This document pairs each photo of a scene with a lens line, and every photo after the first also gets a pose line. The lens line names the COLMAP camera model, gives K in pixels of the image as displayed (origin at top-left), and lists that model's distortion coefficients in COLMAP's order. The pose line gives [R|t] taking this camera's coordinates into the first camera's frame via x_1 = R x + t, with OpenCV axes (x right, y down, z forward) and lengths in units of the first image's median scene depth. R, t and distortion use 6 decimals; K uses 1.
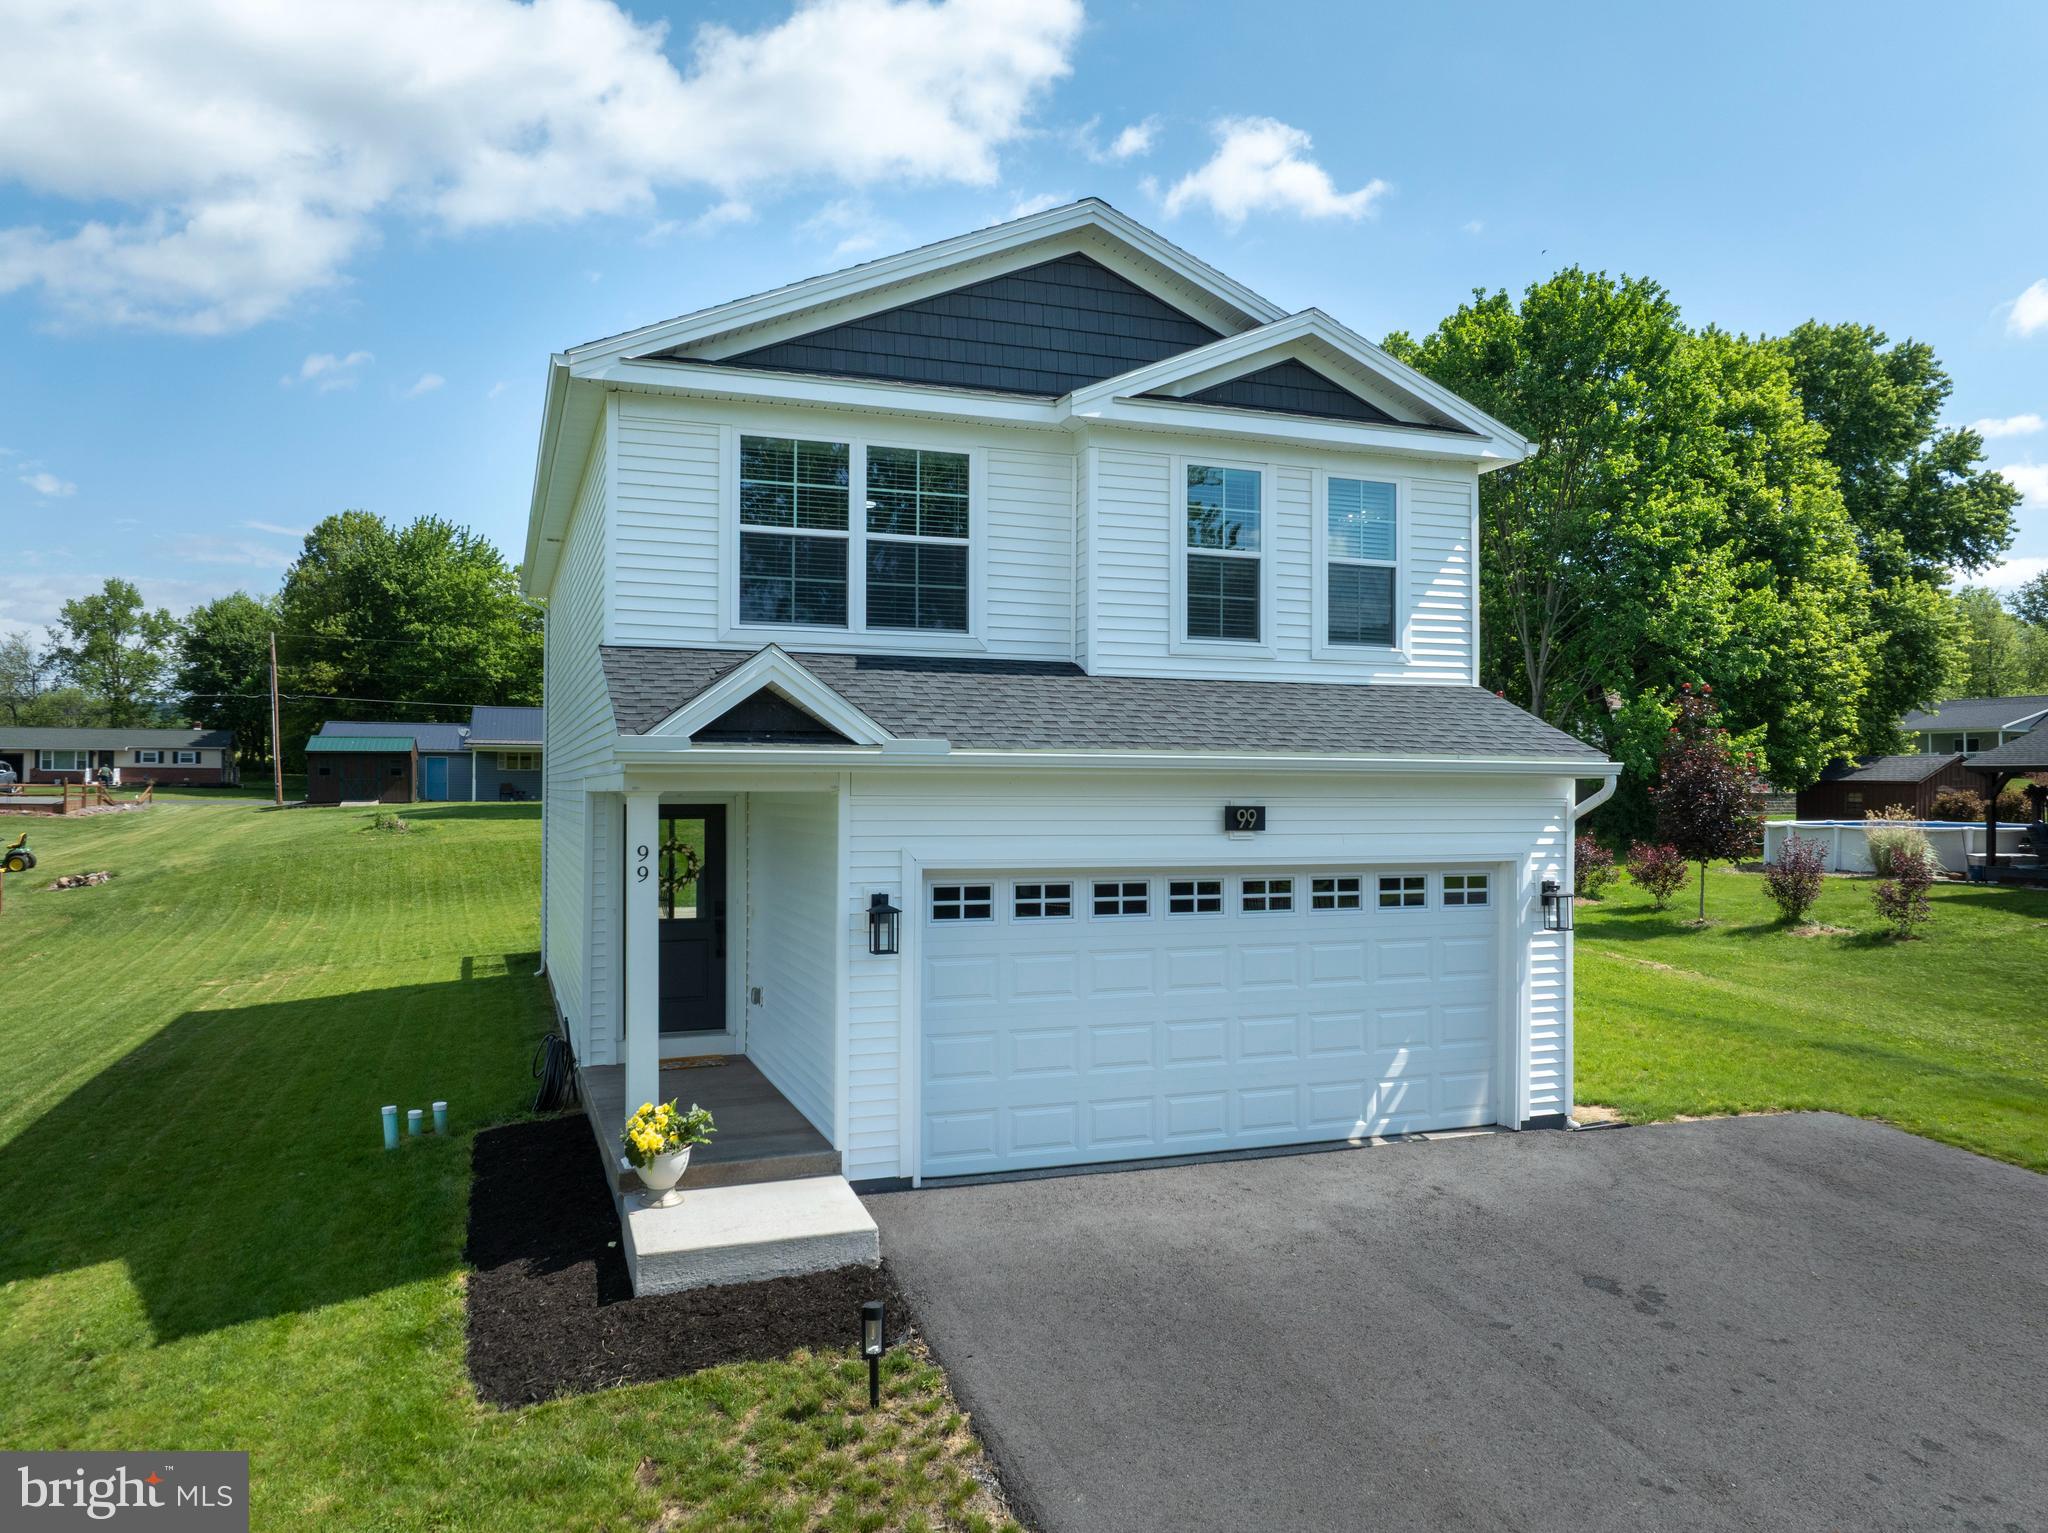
lens RADIAL K [[1434.7, 0, 1024.0], [0, 1434.7, 766.5], [0, 0, 1]] dist [-0.034121, 0.001469]
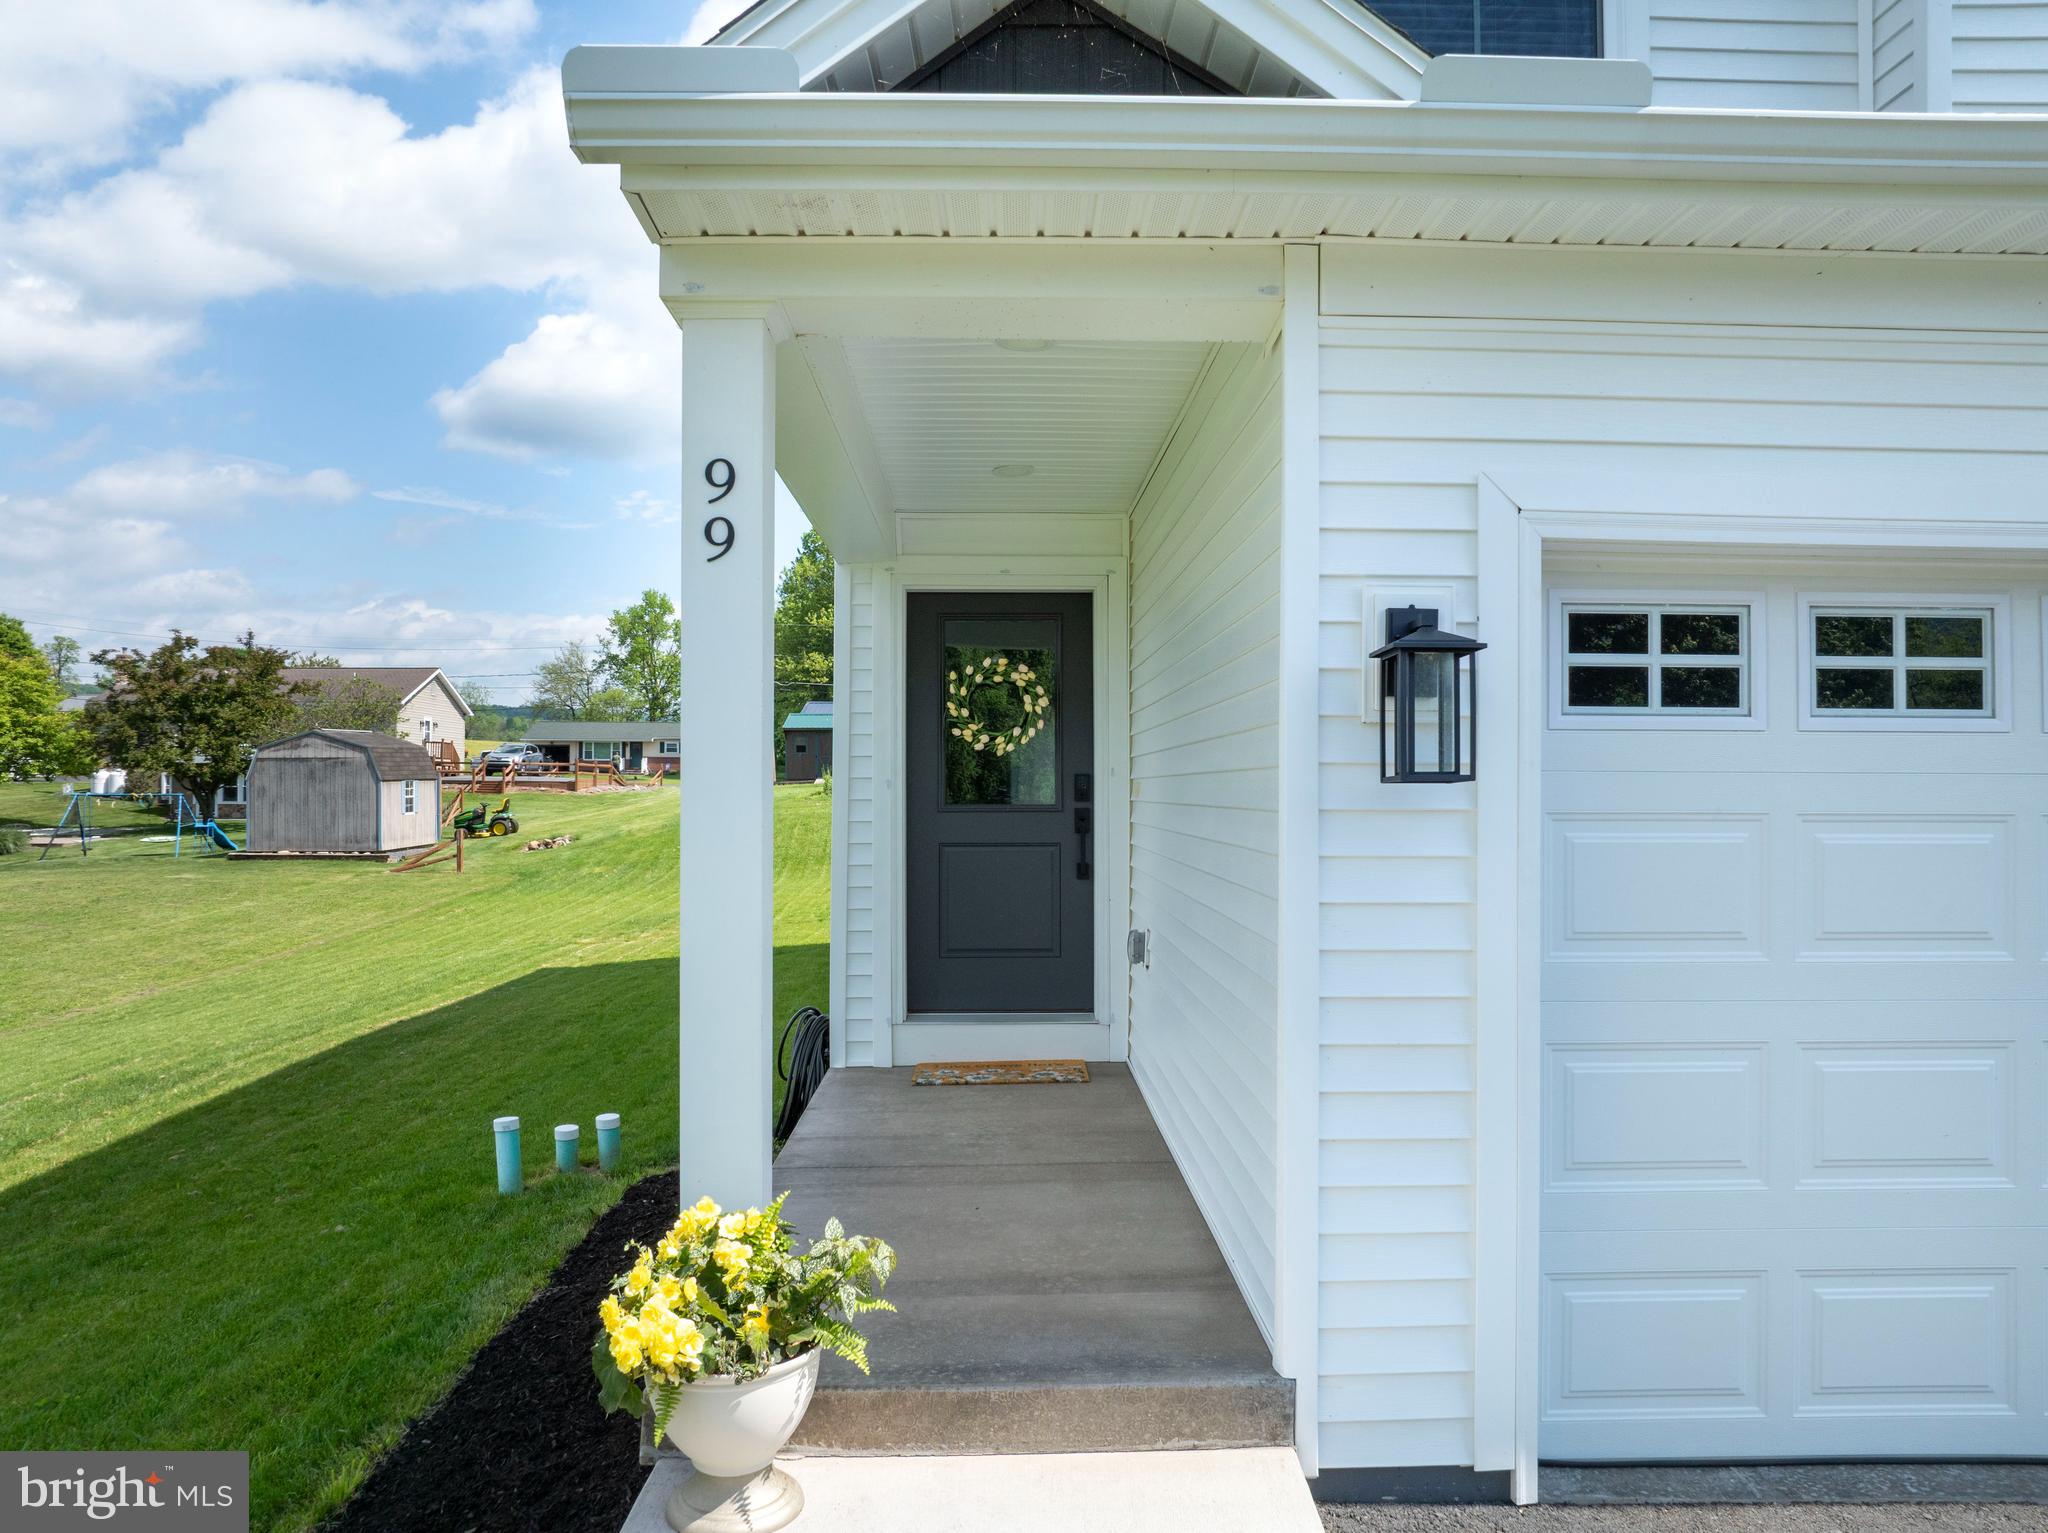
lens RADIAL K [[1434.7, 0, 1024.0], [0, 1434.7, 766.5], [0, 0, 1]] dist [-0.034121, 0.001469]
pose [[0.944421, -0.005713, -0.328689, -0.059675], [0.005319, 0.999984, -0.002096, 0.097618], [0.328696, 0.000231, 0.944436, 0.513763]]
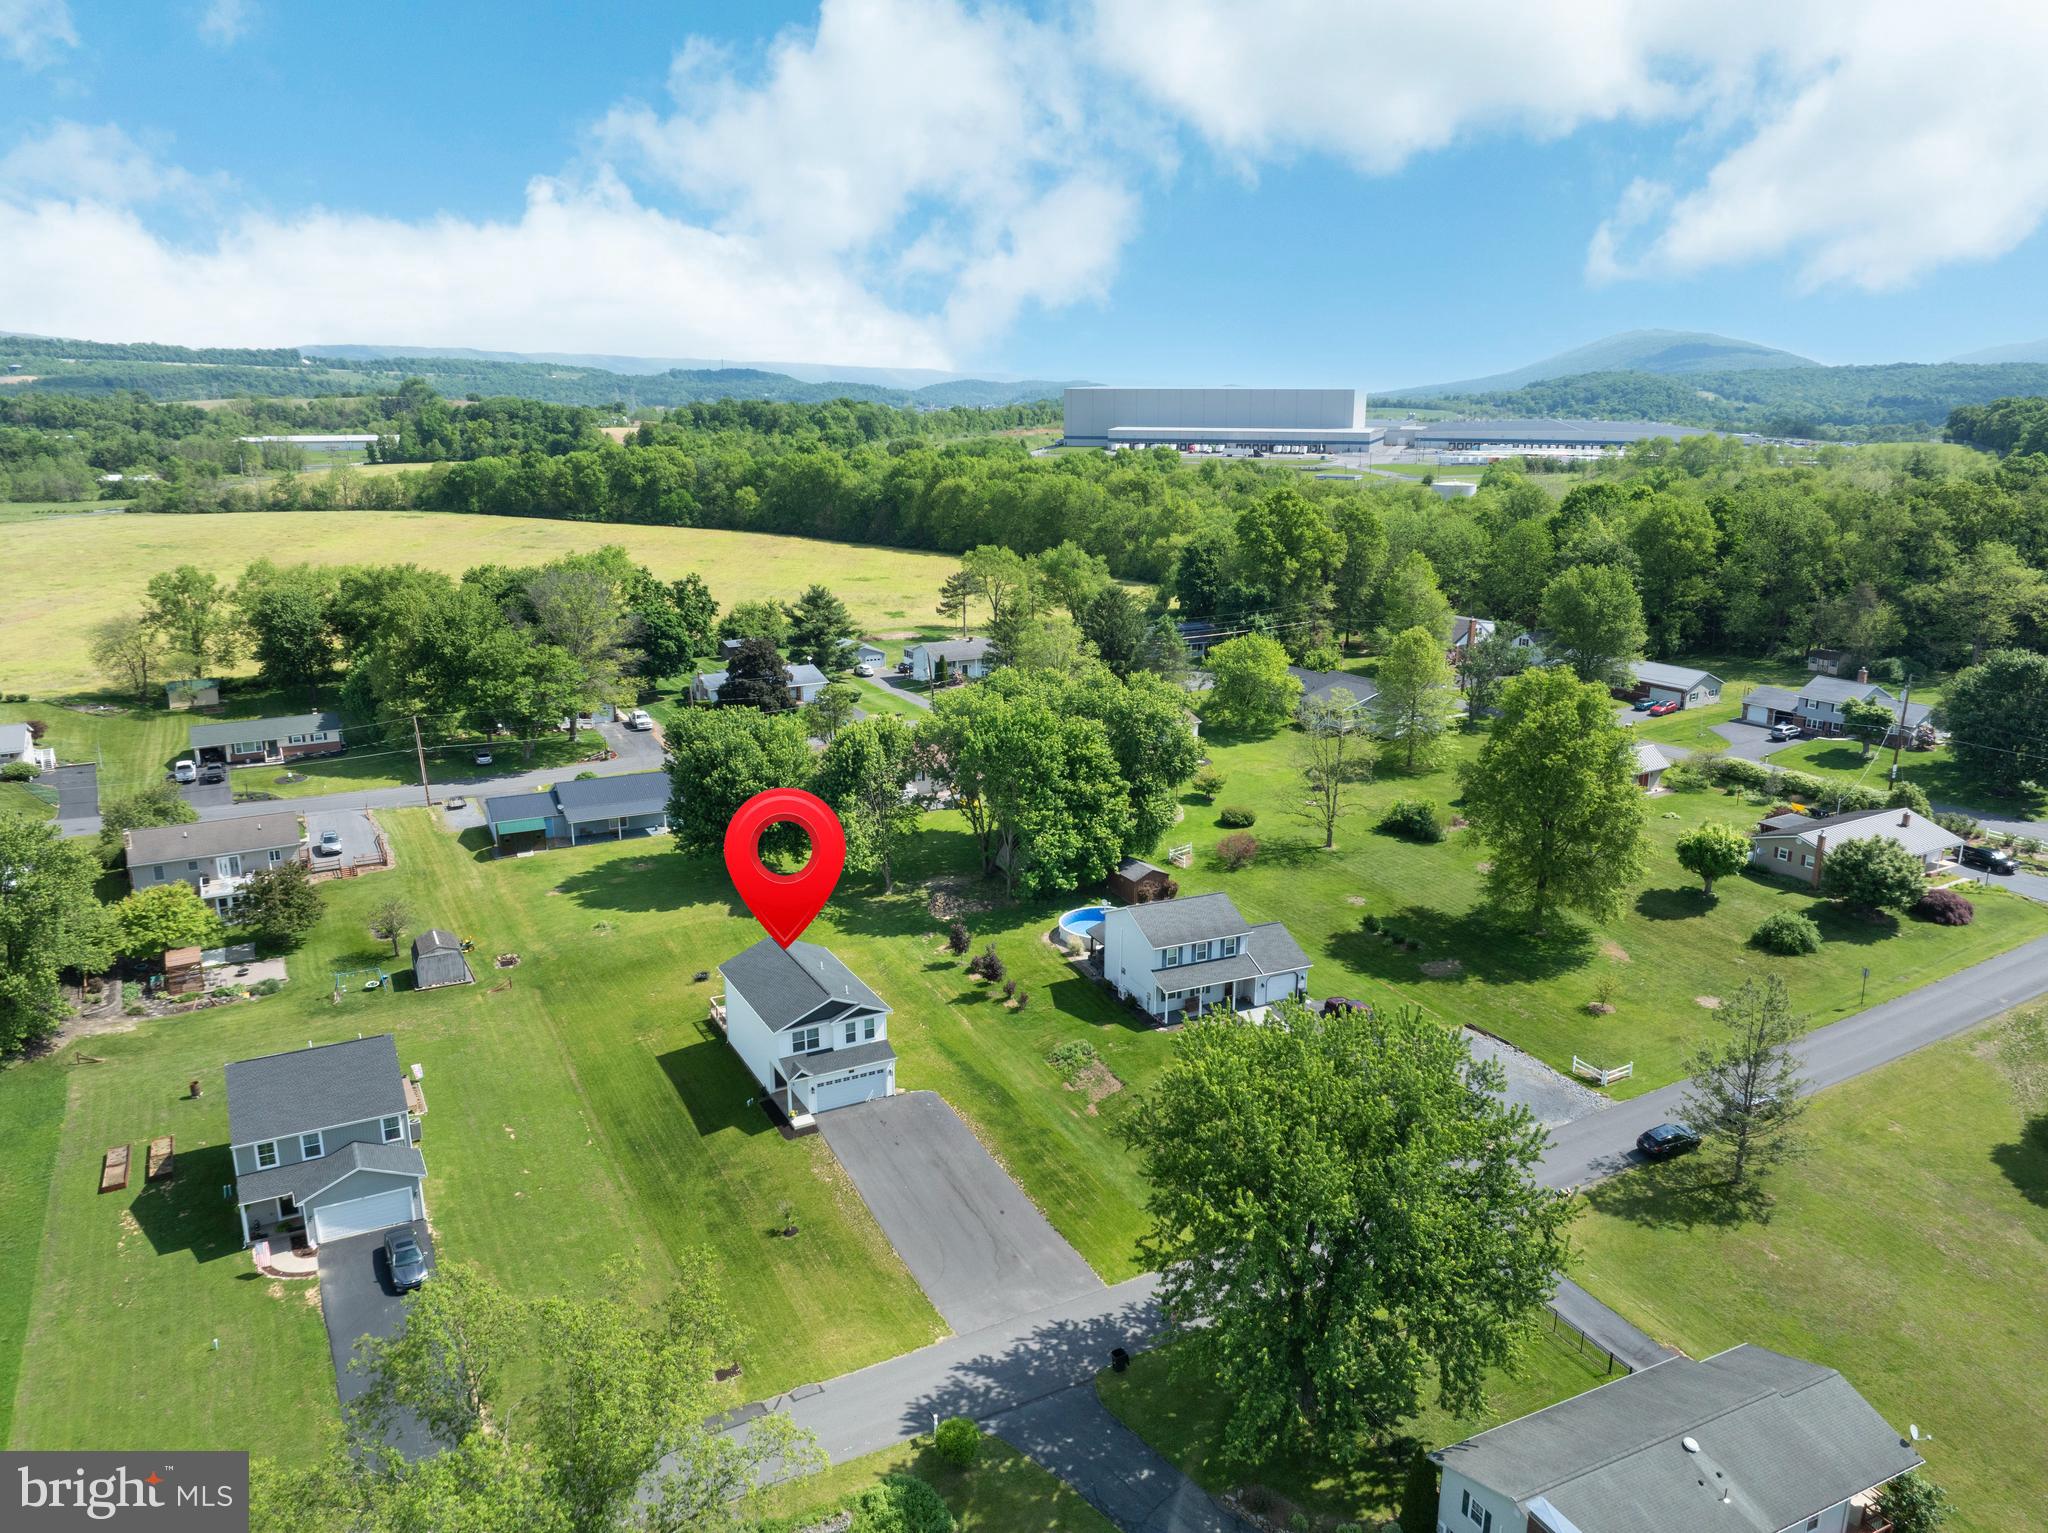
lens RADIAL K [[1434.7, 0, 1024.0], [0, 1434.7, 766.5], [0, 0, 1]] dist [-0.034121, 0.001469]
pose [[0.990607, -0.034484, 0.132317, 0.088996], [-0.001912, 0.964088, 0.265576, -3.679548], [-0.136724, -0.263334, 0.954967, -6.342450]]
